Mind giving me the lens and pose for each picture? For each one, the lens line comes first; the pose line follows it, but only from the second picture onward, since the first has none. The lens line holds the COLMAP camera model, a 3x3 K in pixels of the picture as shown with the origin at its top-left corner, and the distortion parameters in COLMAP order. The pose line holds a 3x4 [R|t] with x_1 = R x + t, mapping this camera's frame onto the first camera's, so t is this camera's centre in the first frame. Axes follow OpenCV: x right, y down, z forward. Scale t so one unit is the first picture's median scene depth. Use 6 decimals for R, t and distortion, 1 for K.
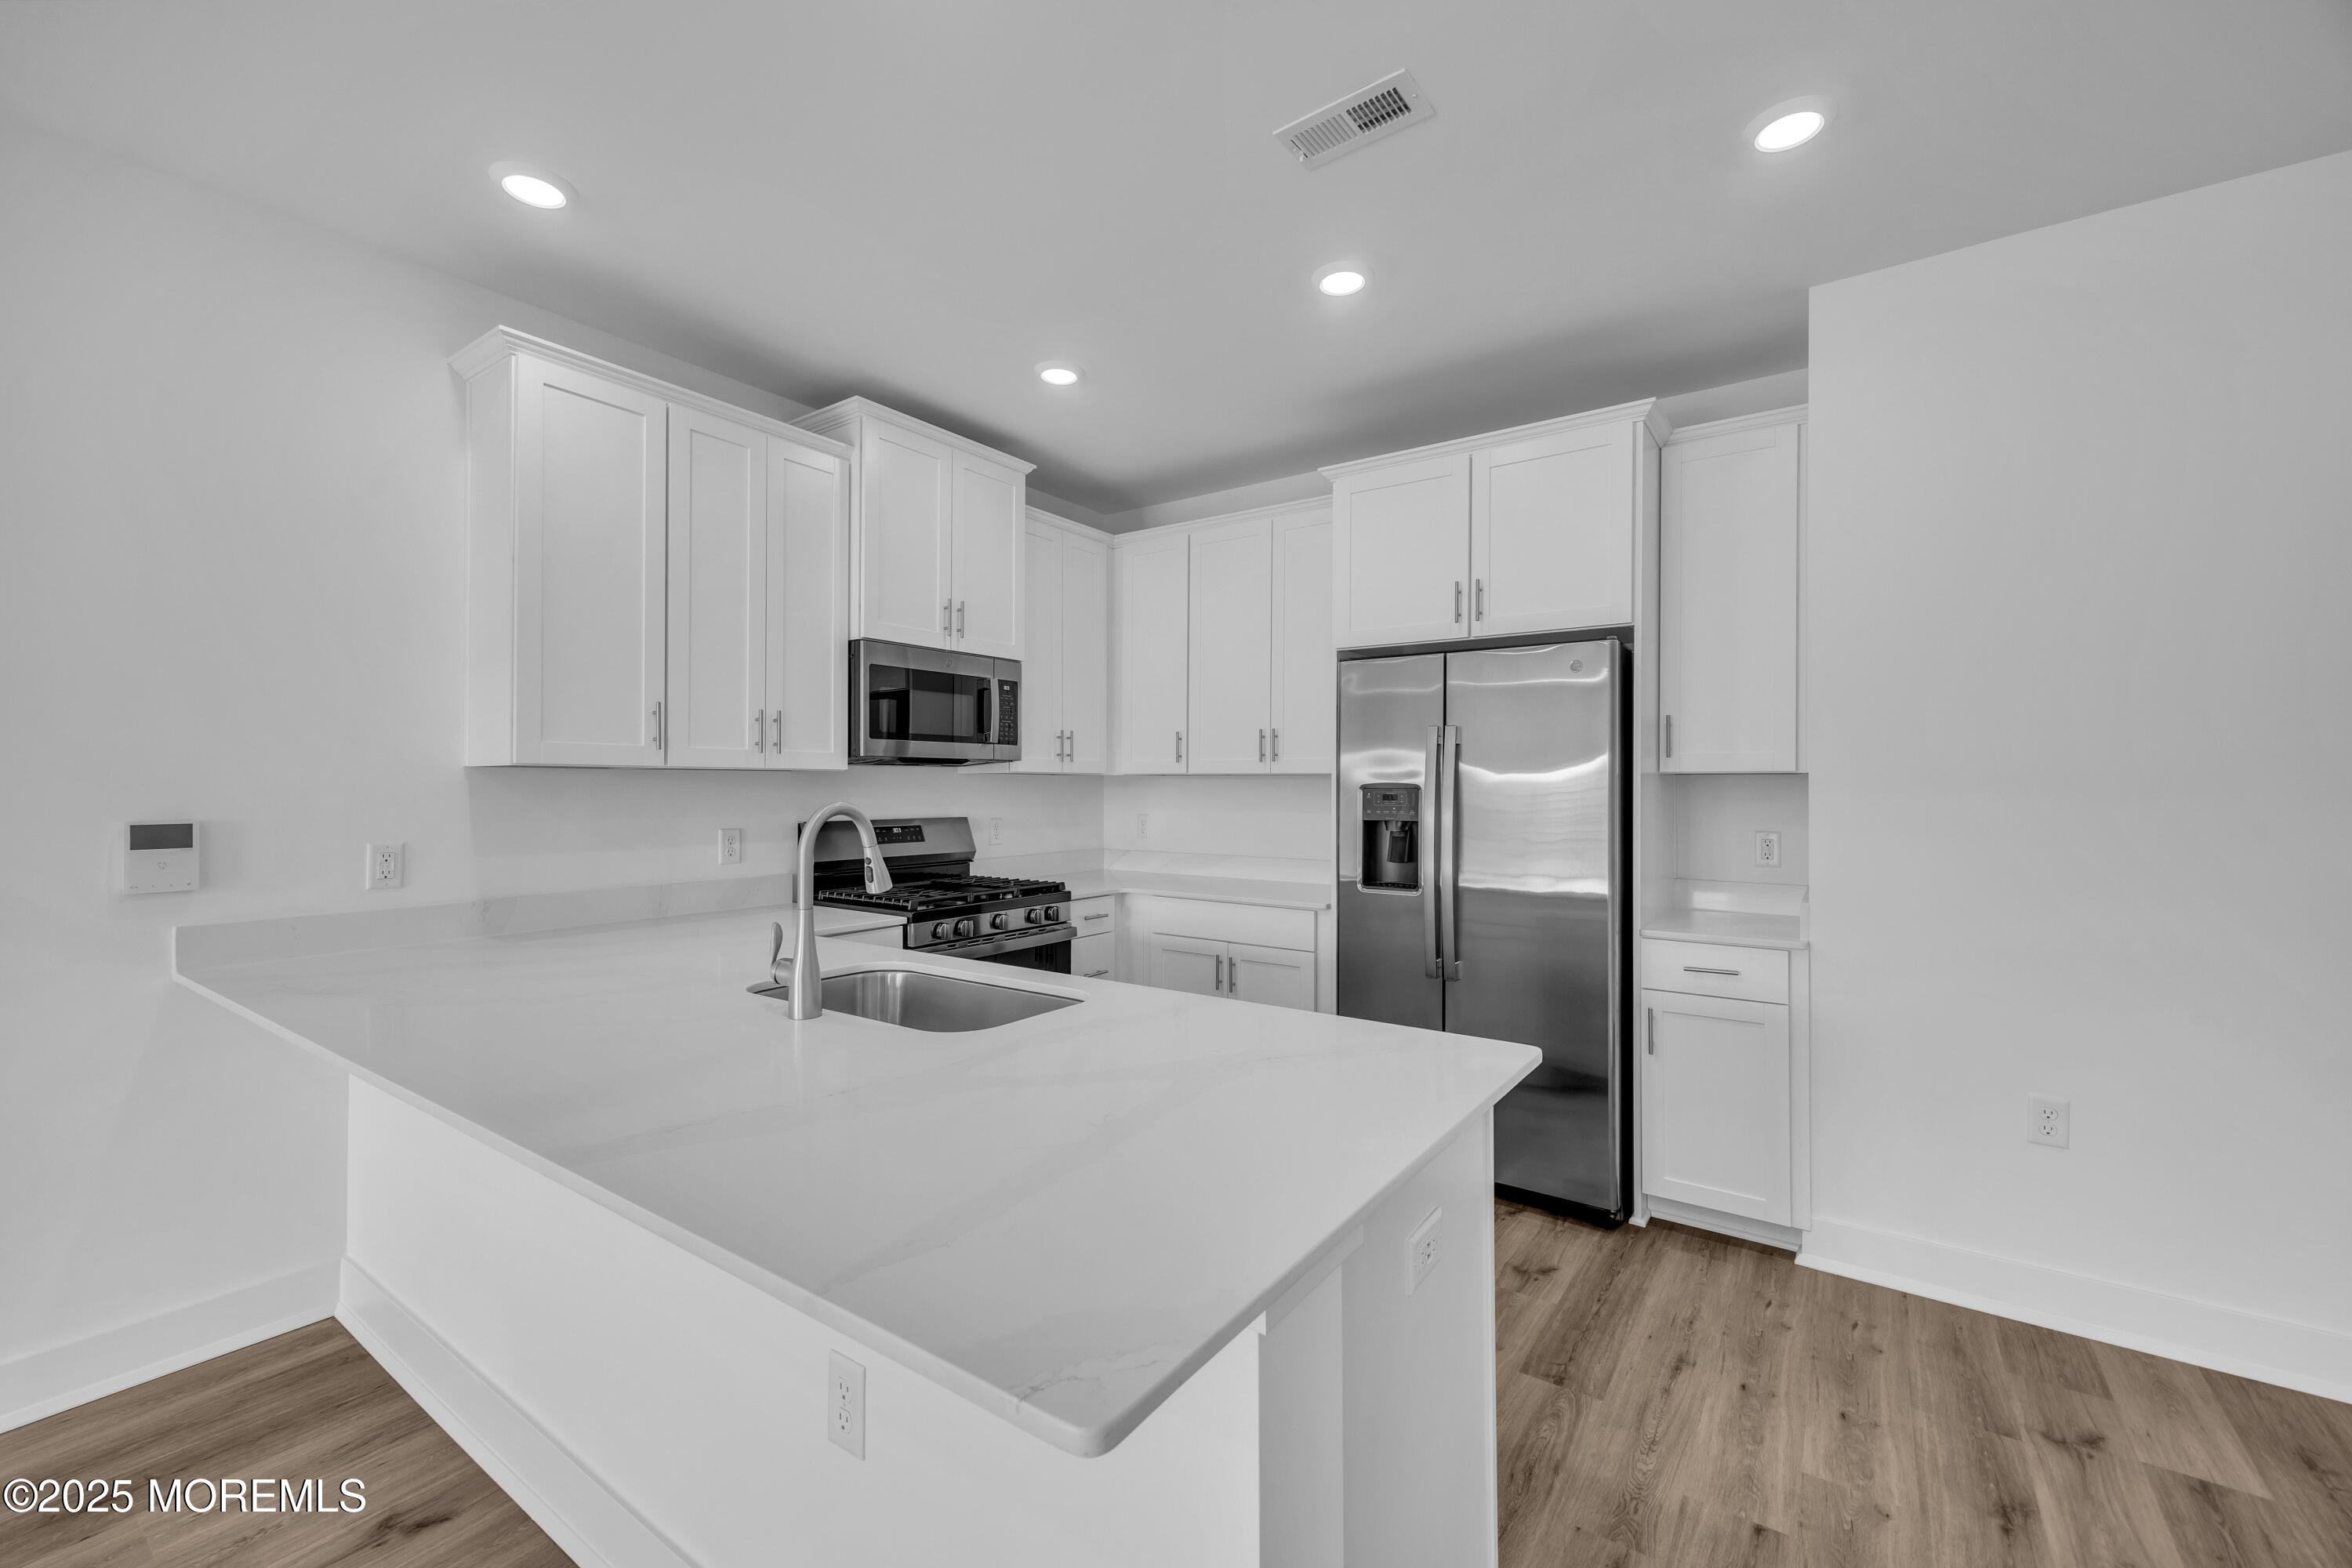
lens RADIAL K [[945.9, 0, 1210.7], [0, 945.9, 766.1], [0, 0, 1]] dist [0.002745, 0.000022]
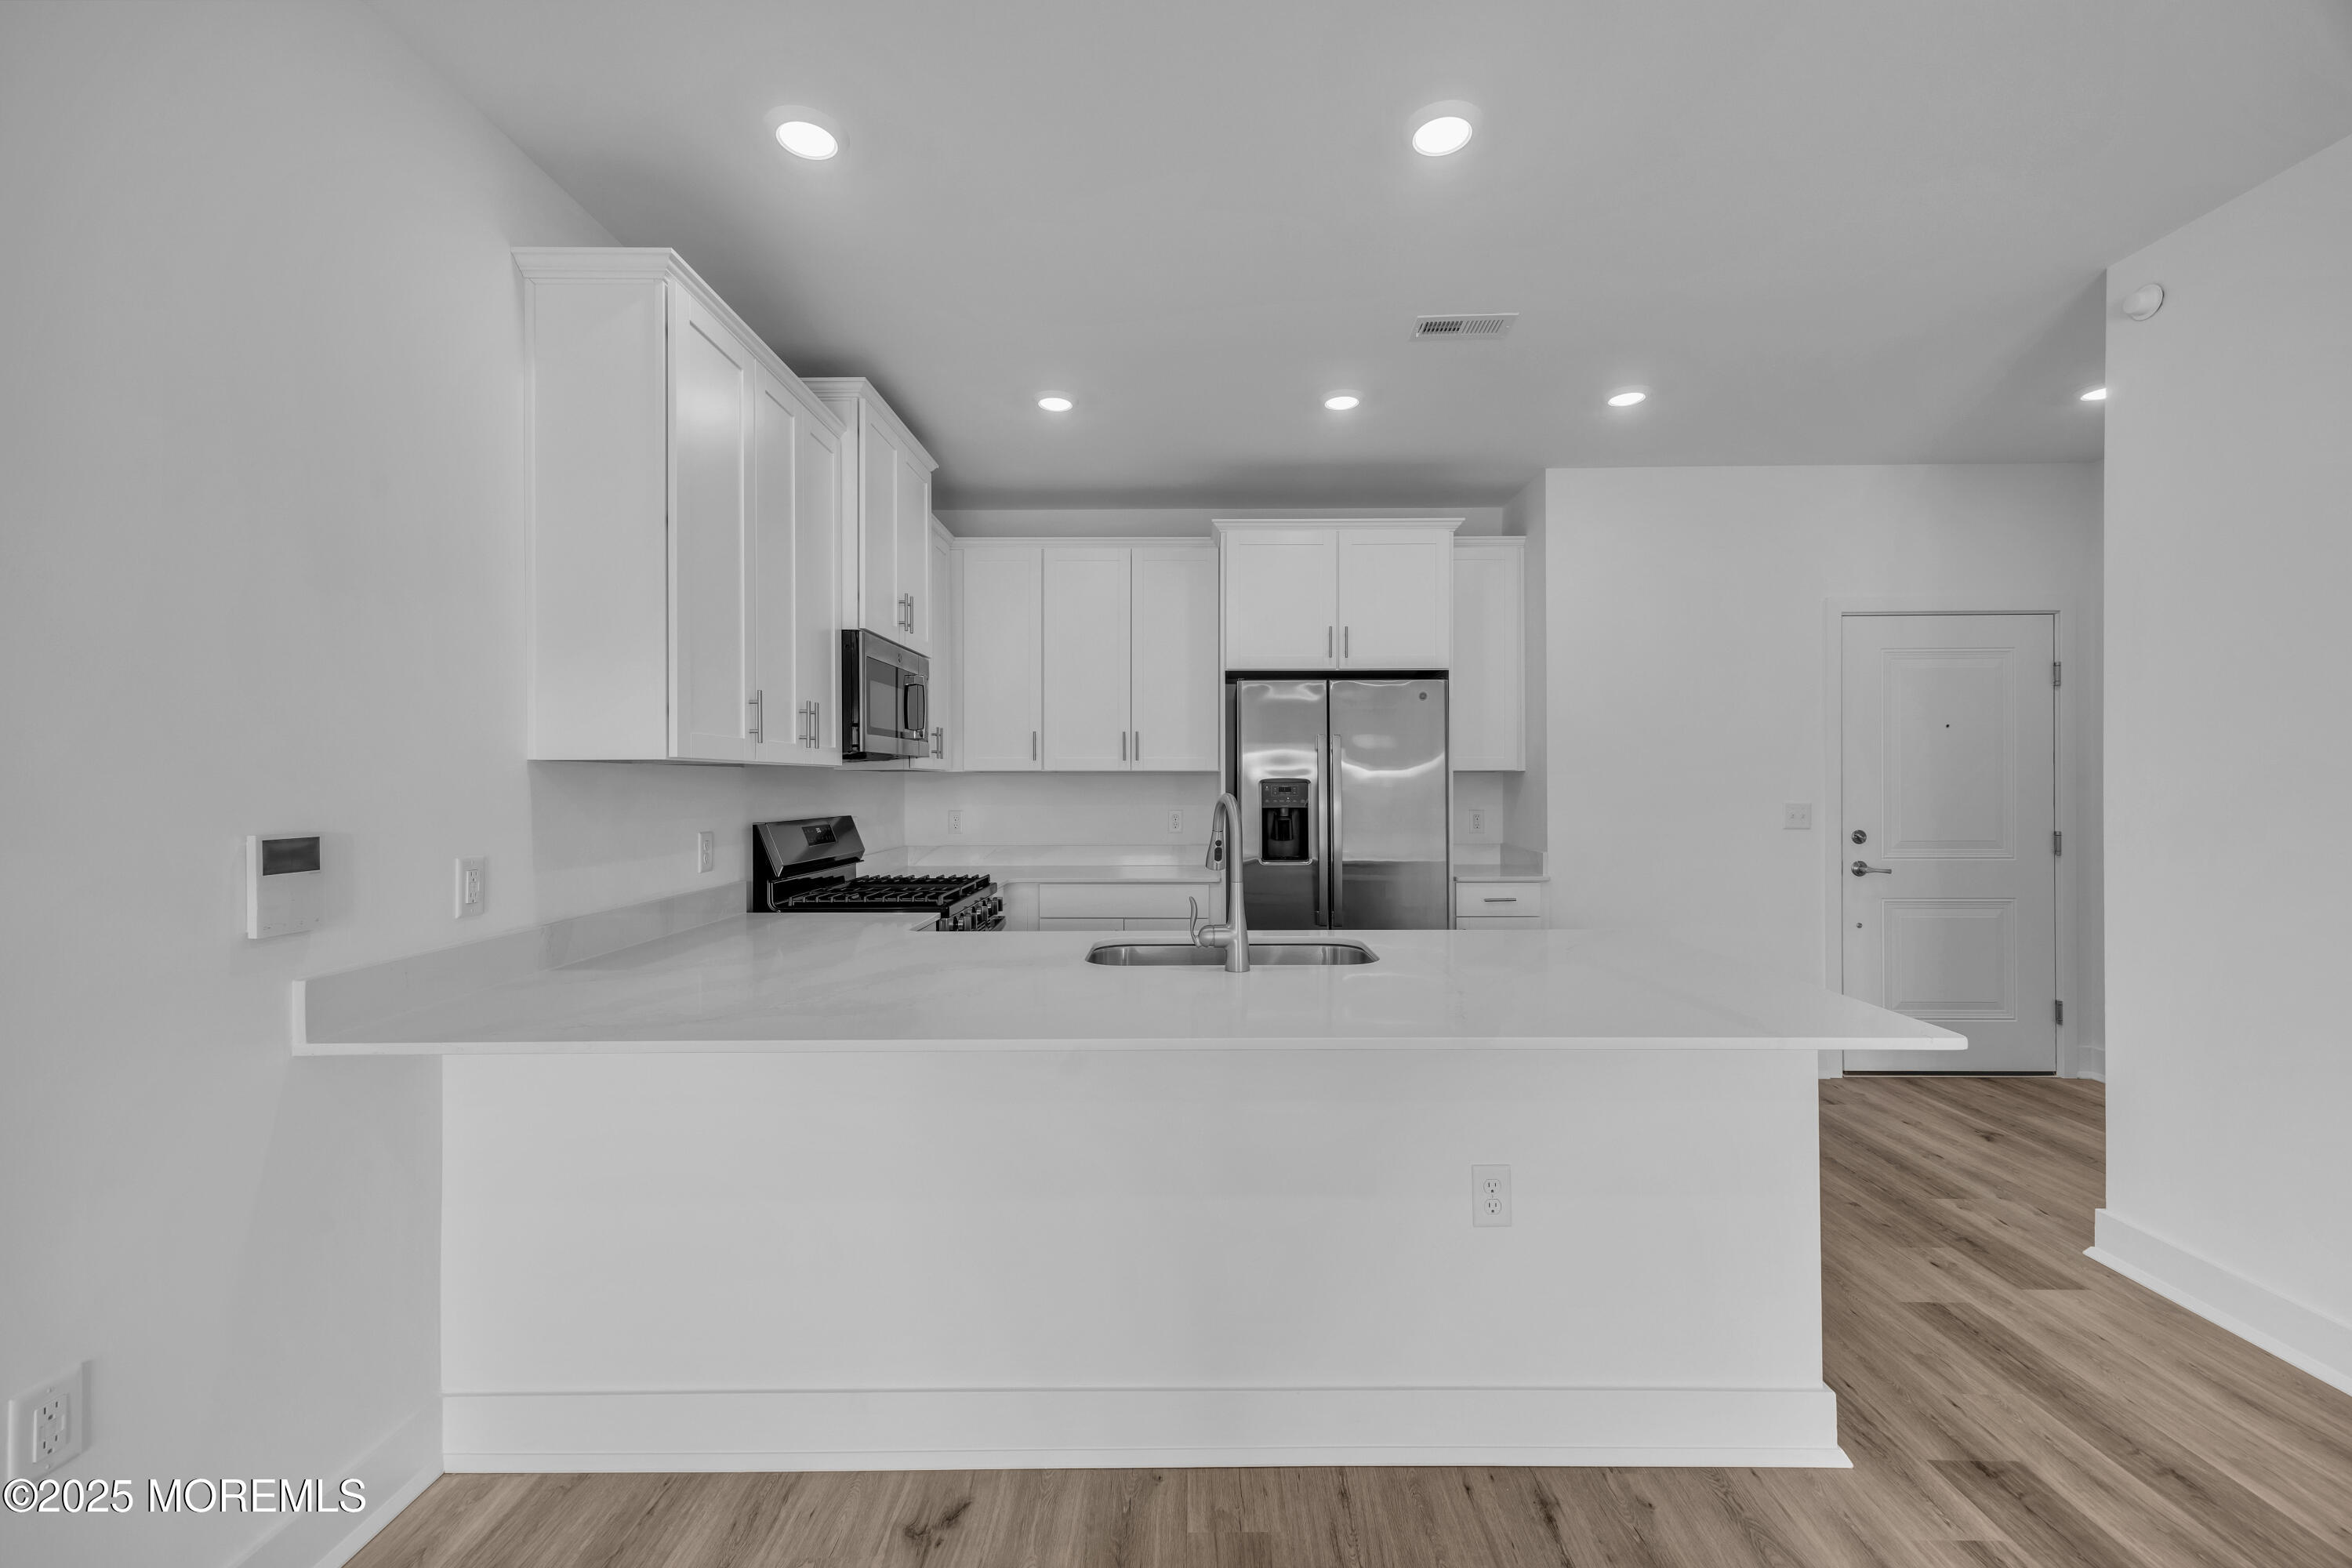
lens RADIAL K [[945.9, 0, 1170.3], [0, 945.9, 775.4], [0, 0, 1]] dist [0.002745, 0.000022]
pose [[0.829920, -0.000744, 0.557882, -0.653017], [-0.005623, 0.999937, 0.009699, 0.002291], [-0.557854, -0.011186, 0.829863, 0.026285]]
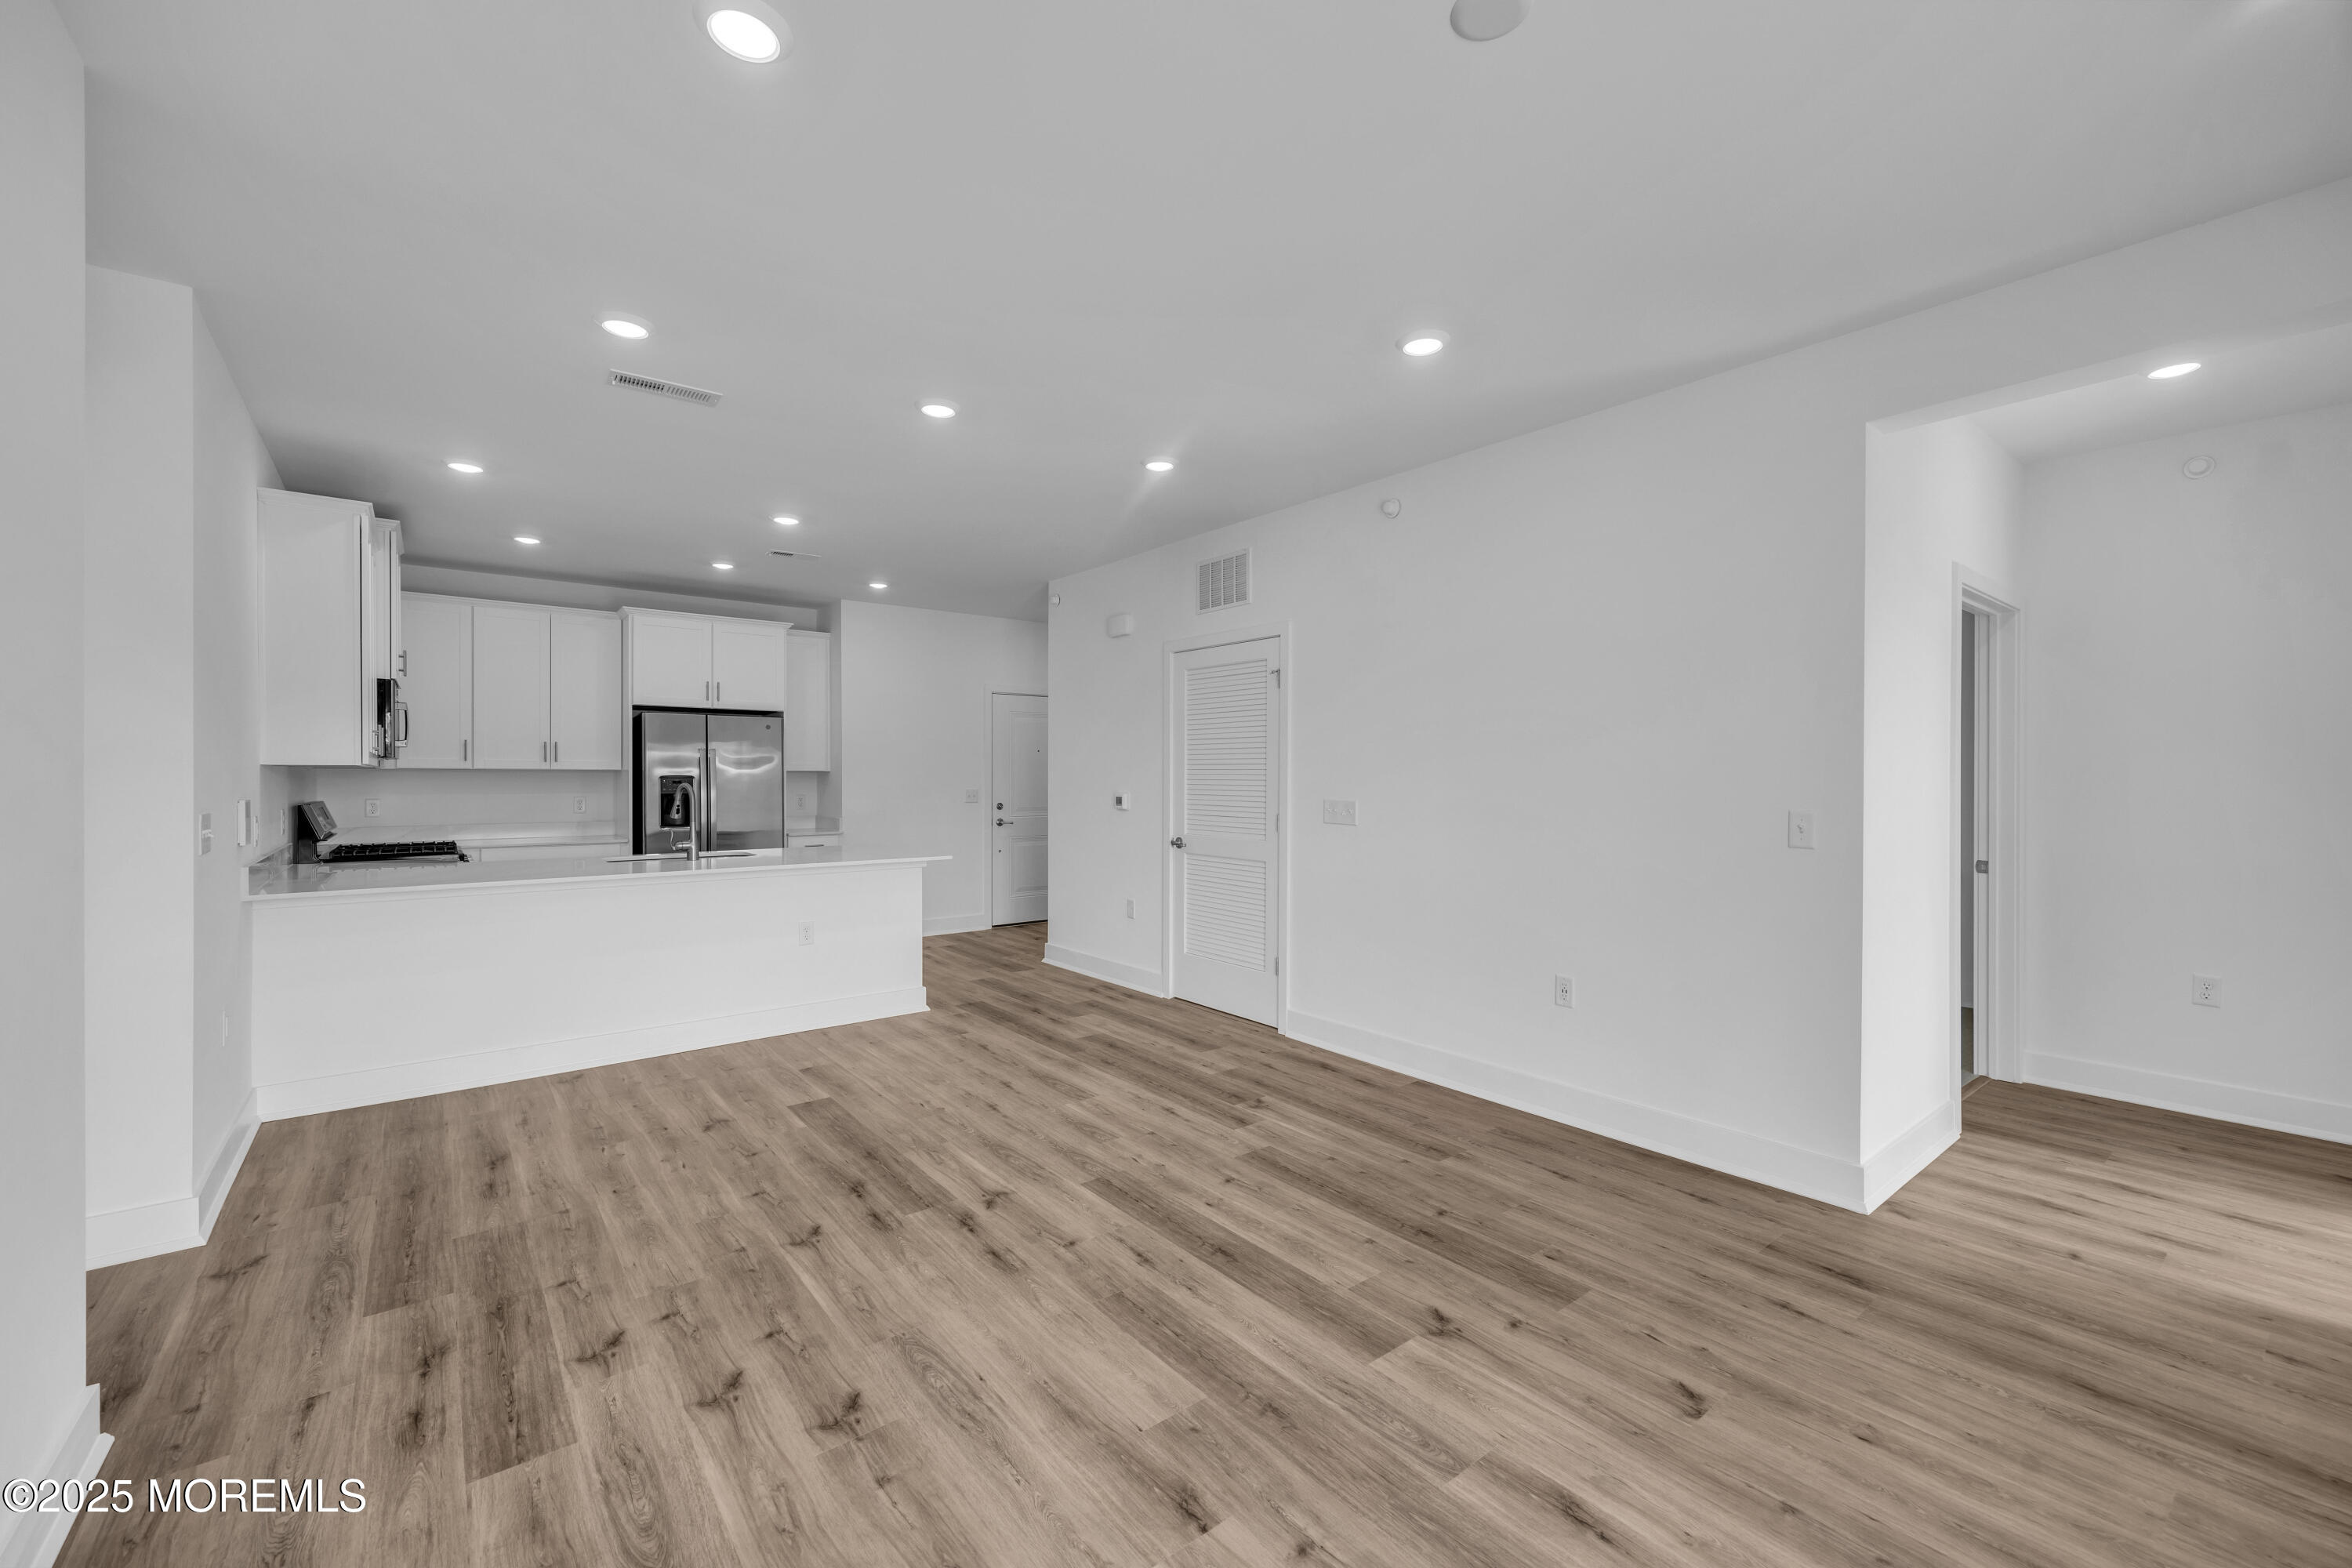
lens RADIAL K [[945.9, 0, 1179.1], [0, 945.9, 786.0], [0, 0, 1]] dist [0.002745, 0.000022]
pose [[0.281994, -0.011890, 0.959343, -1.450086], [-0.018521, 0.999669, 0.017833, -0.014696], [-0.959237, -0.022797, 0.281680, -0.601003]]
